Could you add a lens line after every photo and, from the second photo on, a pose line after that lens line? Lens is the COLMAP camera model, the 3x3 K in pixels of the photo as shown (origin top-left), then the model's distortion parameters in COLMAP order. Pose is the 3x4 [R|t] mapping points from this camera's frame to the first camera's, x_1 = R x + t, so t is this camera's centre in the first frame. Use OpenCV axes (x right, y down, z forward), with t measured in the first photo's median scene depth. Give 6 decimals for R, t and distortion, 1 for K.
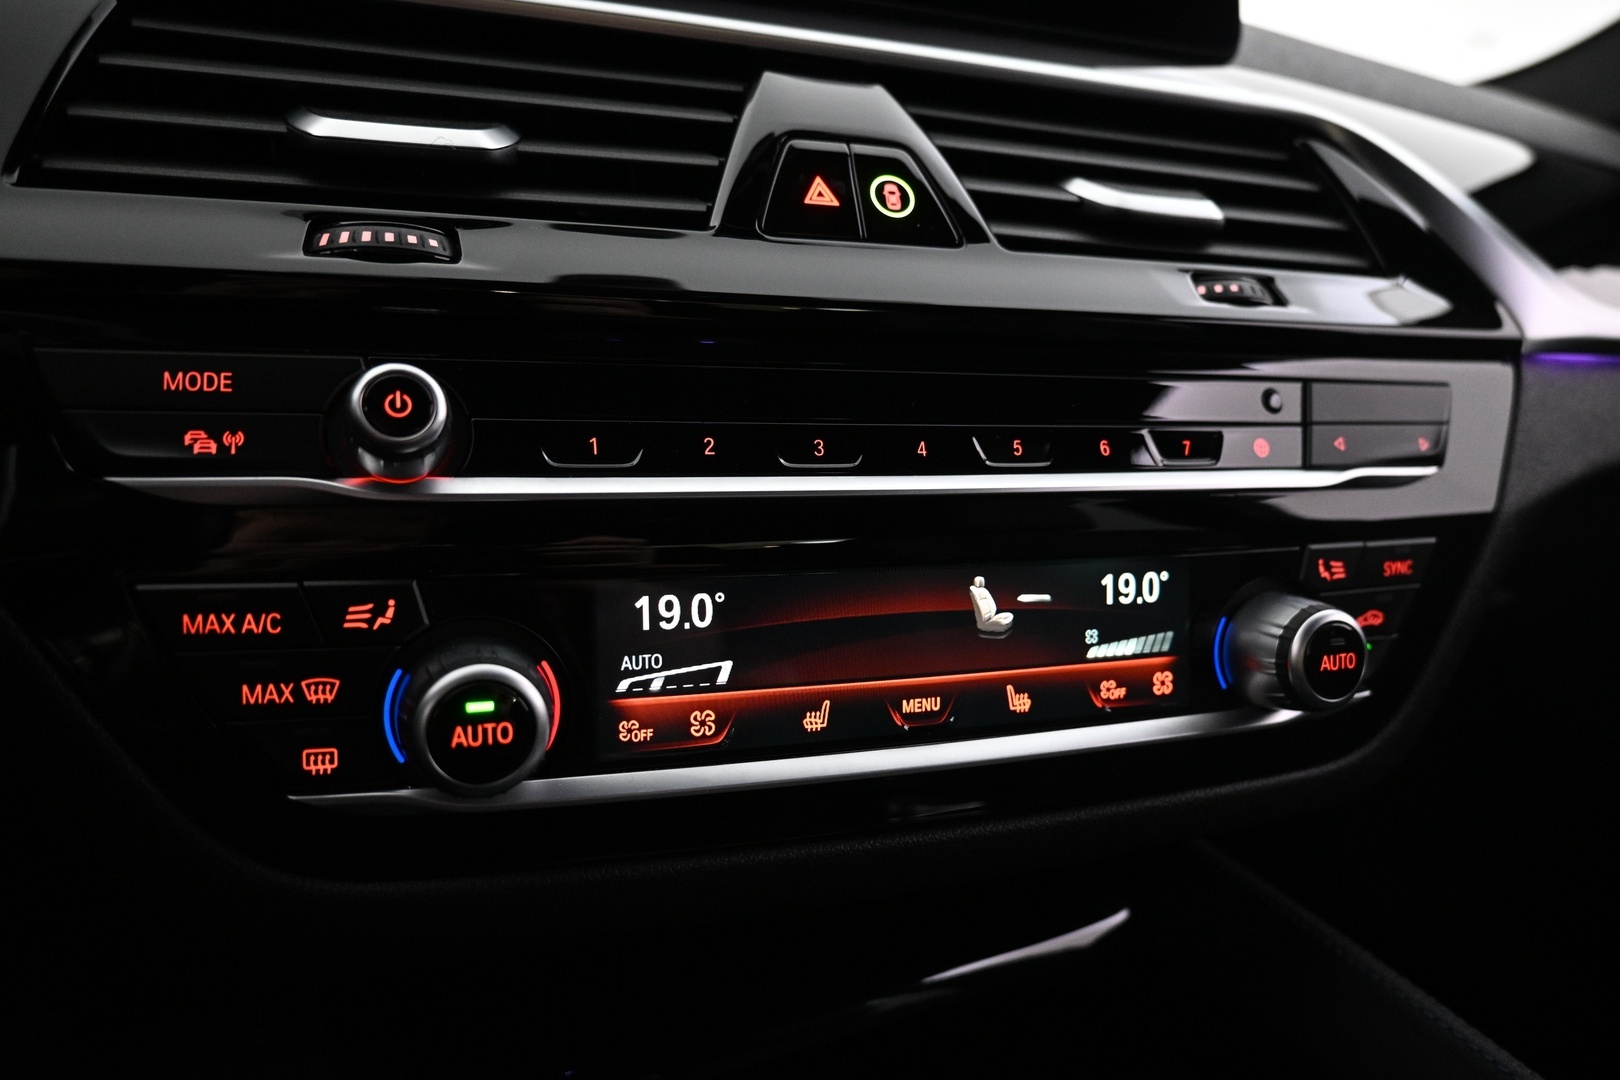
lens RADIAL K [[1104.0, 0, 810.0], [0, 1104.0, 540.0], [0, 0, 1]] dist [0.001528, -0.007718]
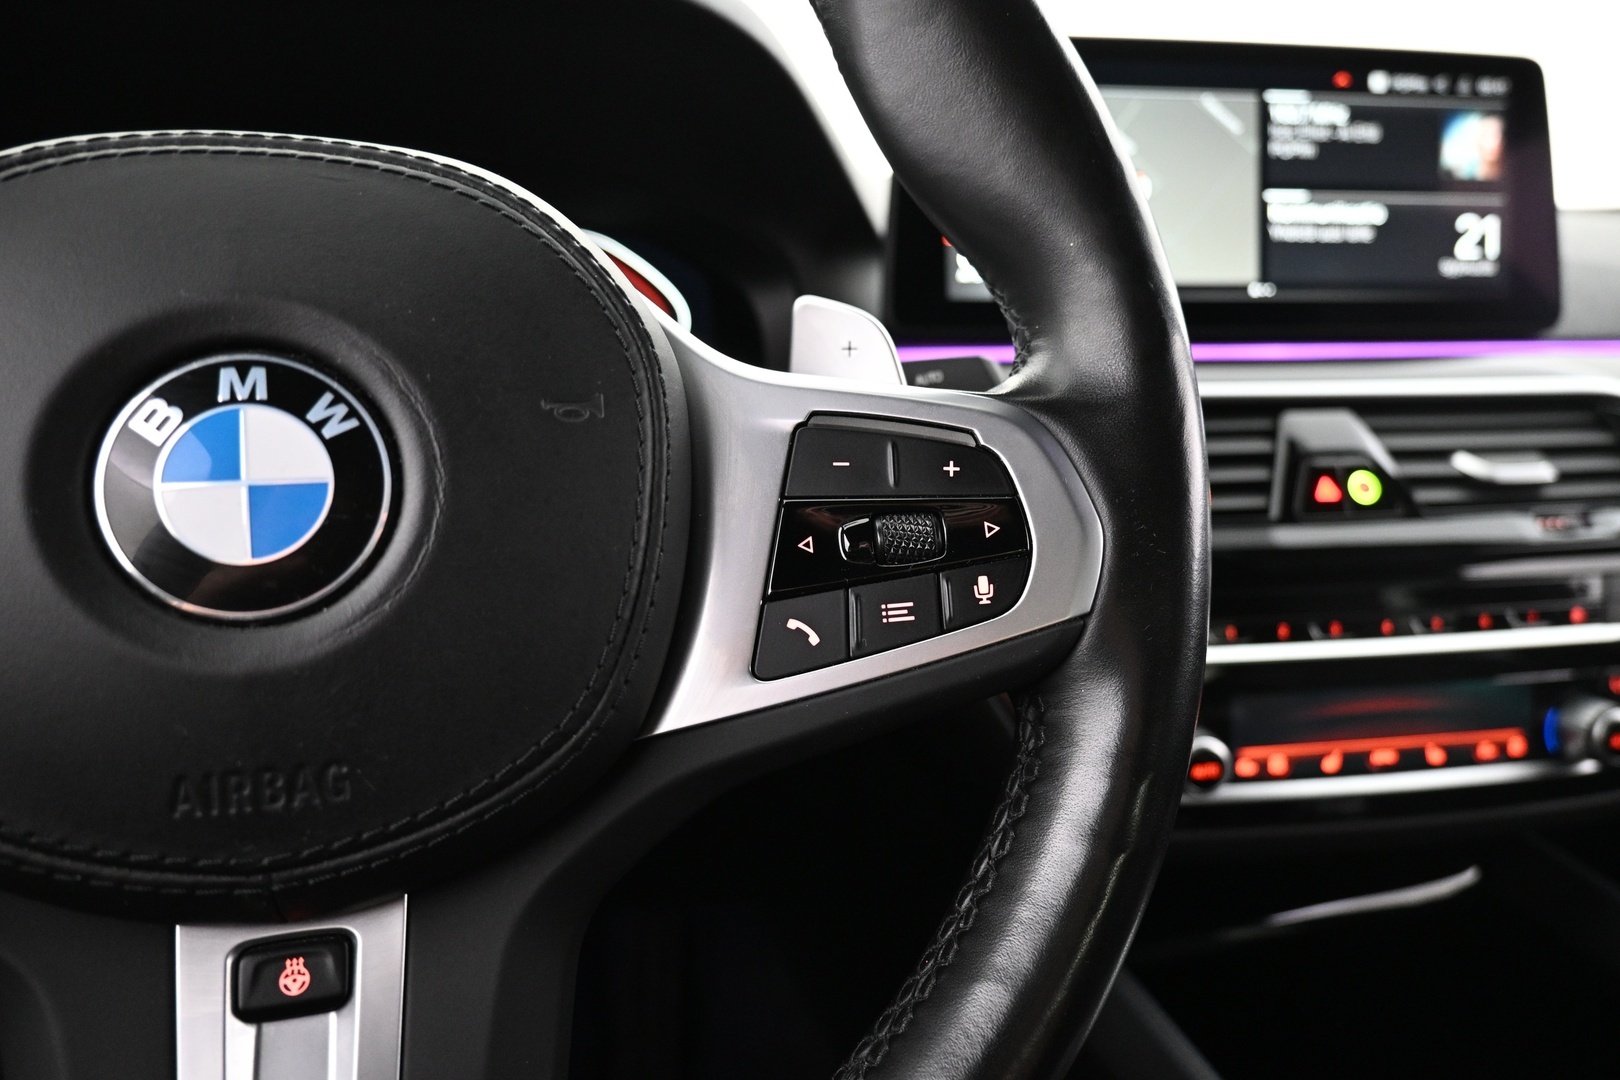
lens RADIAL K [[1104.0, 0, 810.0], [0, 1104.0, 540.0], [0, 0, 1]] dist [0.001528, -0.007718]
pose [[0.980256, 0.002708, -0.197714, -0.484056], [0.005682, 0.999107, 0.041856, -0.306370], [0.197651, -0.042153, 0.979366, -1.047404]]
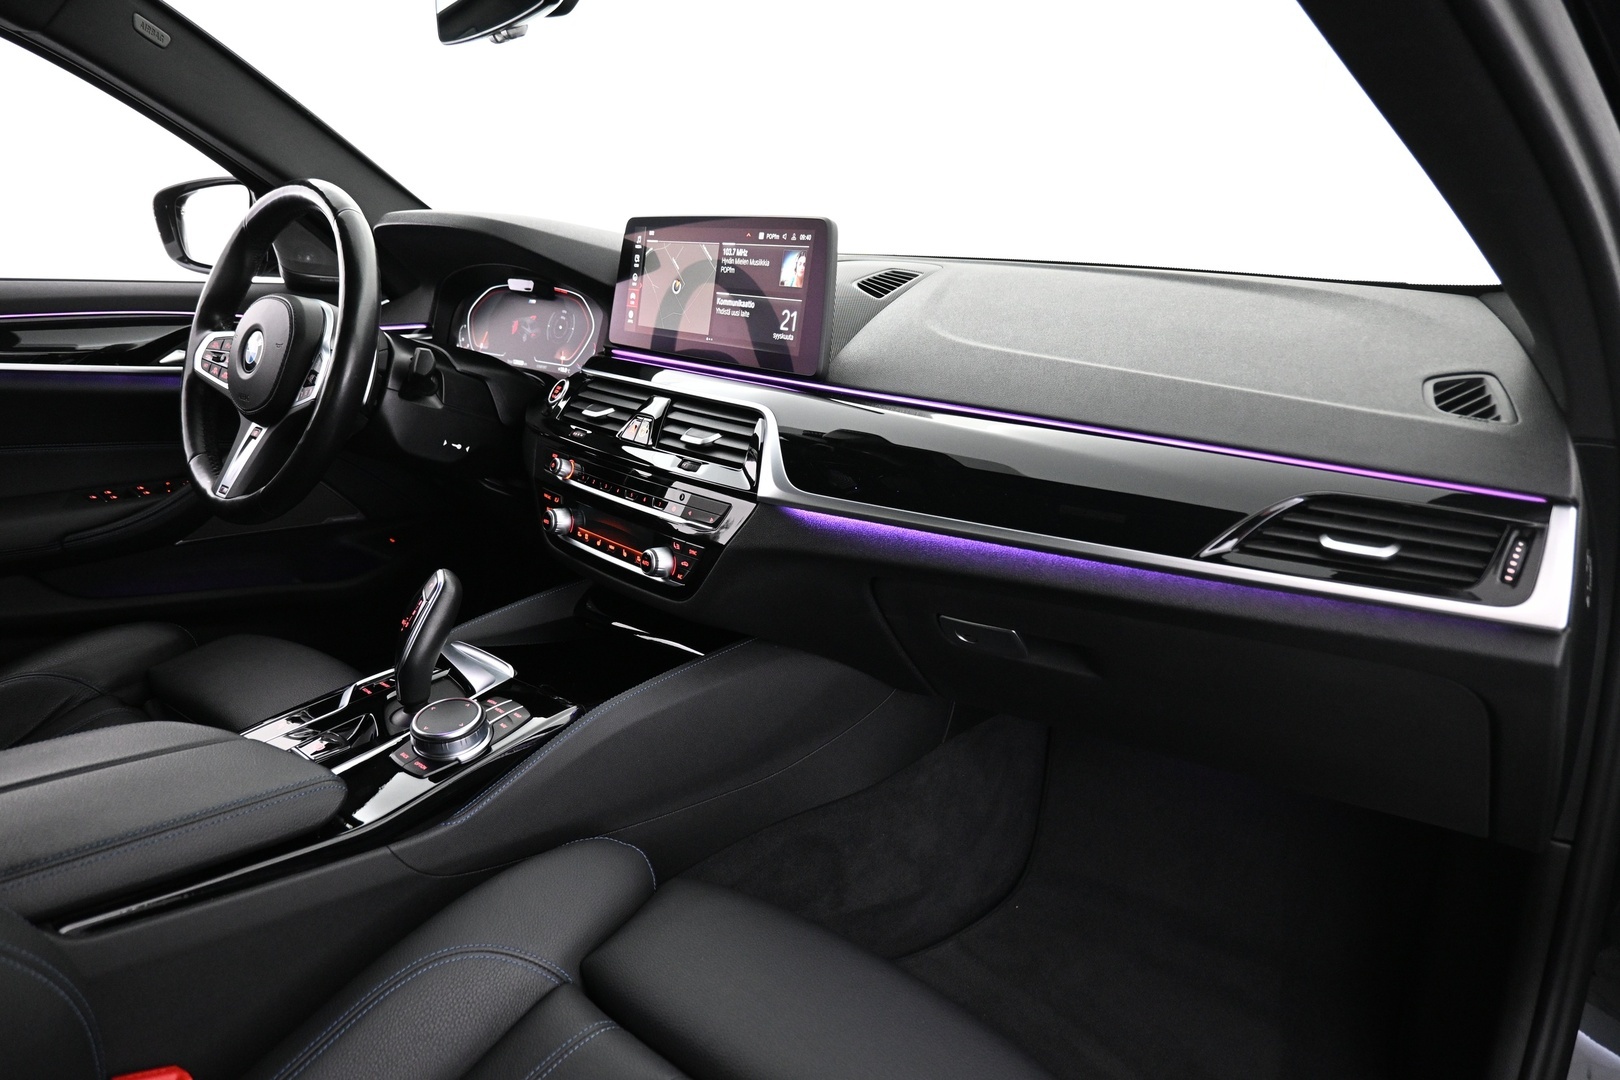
lens RADIAL K [[1171.1, 0, 810.0], [0, 1171.1, 540.0], [0, 0, 1]] dist [-0.002694, -0.001951]
pose [[0.364436, 0.229427, -0.902524, 4.485735], [-0.123234, 0.972534, 0.197462, -0.893482], [0.923039, 0.039259, 0.382699, -0.111327]]
